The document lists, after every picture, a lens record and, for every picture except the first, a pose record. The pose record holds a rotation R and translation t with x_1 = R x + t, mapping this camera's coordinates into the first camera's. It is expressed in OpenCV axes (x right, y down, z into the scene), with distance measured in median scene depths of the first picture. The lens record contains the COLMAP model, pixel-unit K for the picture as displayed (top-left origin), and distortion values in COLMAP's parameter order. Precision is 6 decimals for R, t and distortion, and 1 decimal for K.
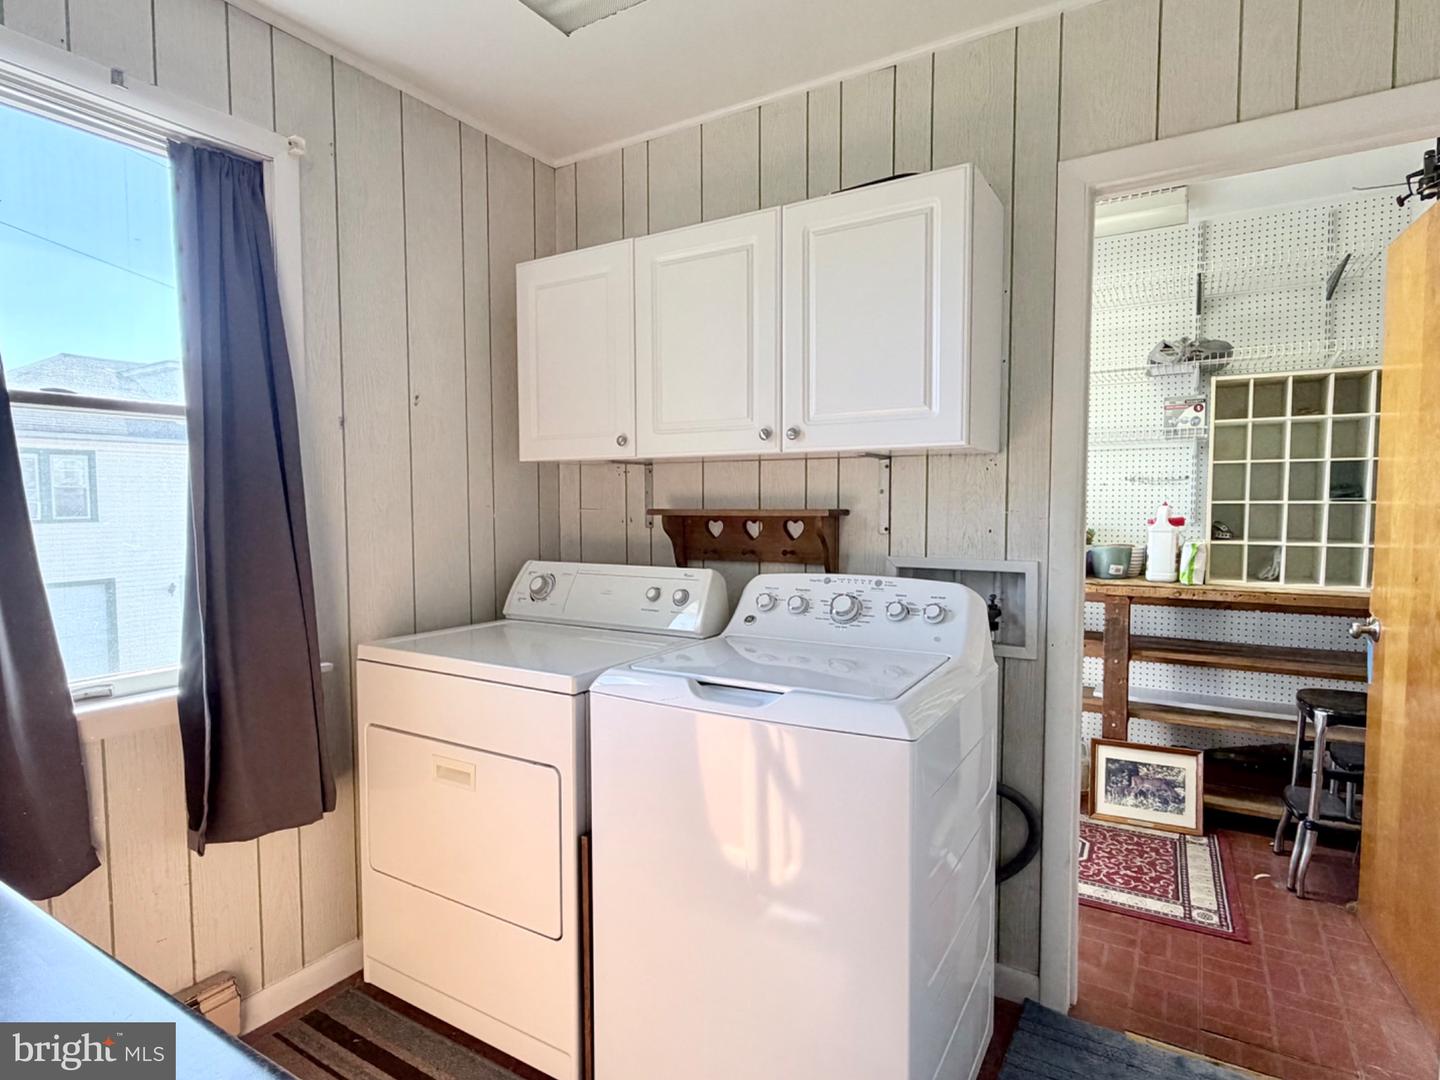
lens RADIAL K [[764.6, 0, 721.0], [0, 764.6, 540.8], [0, 0, 1]] dist [0.001381, 0.000089]
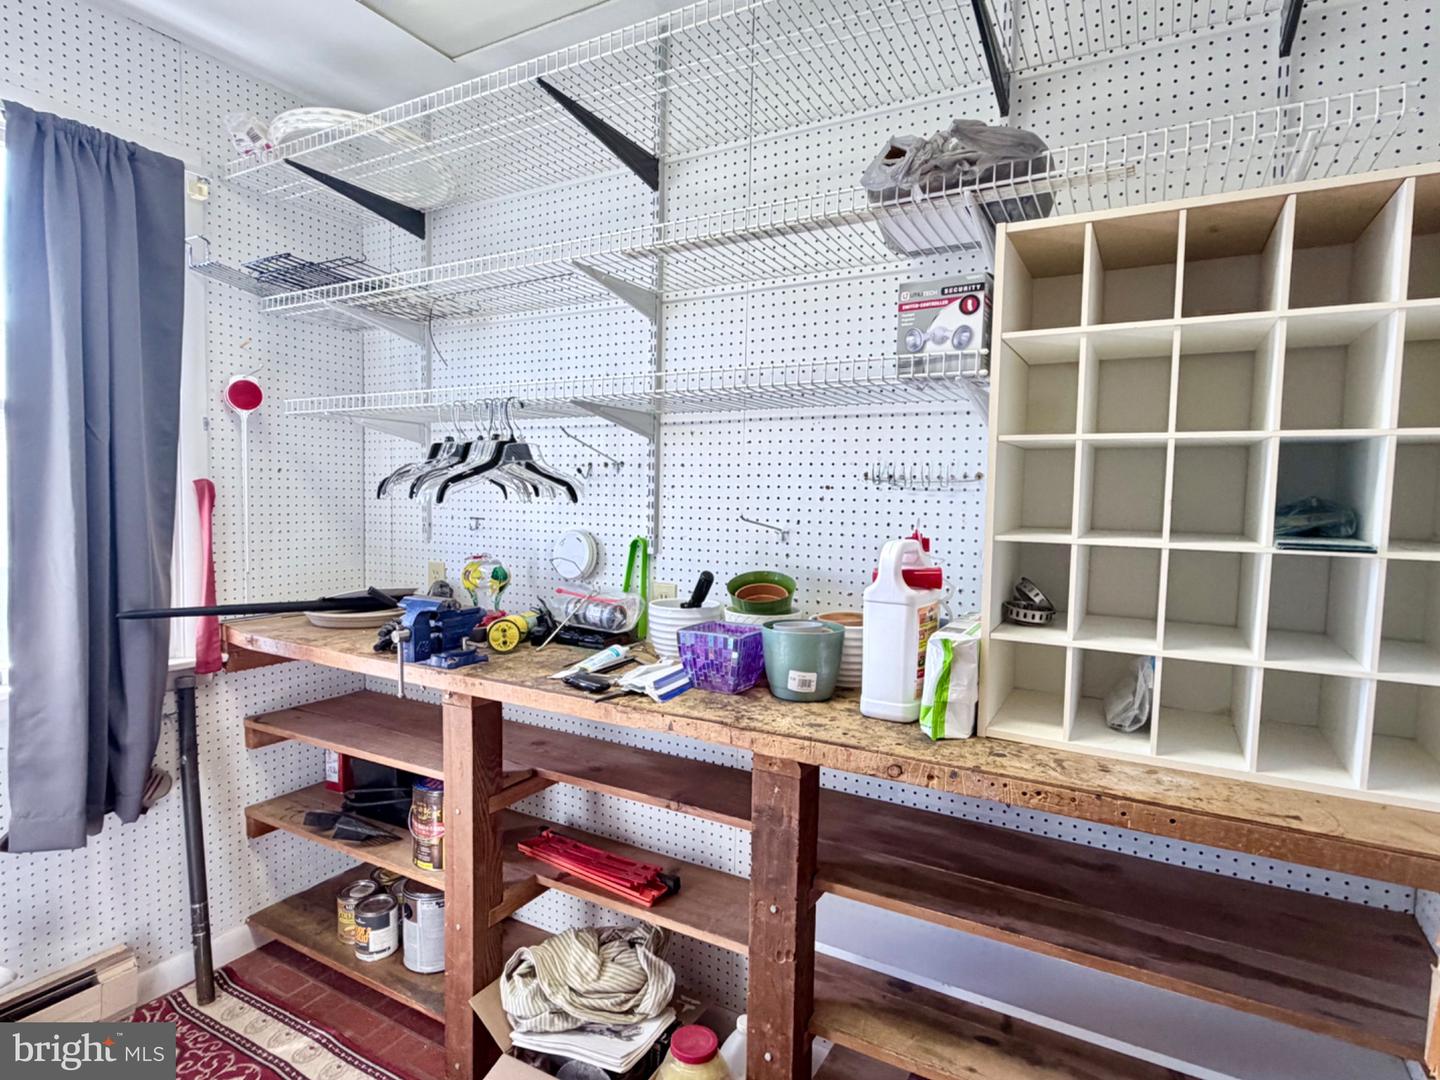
lens RADIAL K [[764.6, 0, 718.1], [0, 764.6, 541.8], [0, 0, 1]] dist [0.001381, 0.000089]
pose [[0.998837, 0.019500, 0.044104, 0.473953], [-0.019860, 0.999773, 0.007731, -0.047890], [-0.043944, -0.008598, 0.998997, 0.596798]]
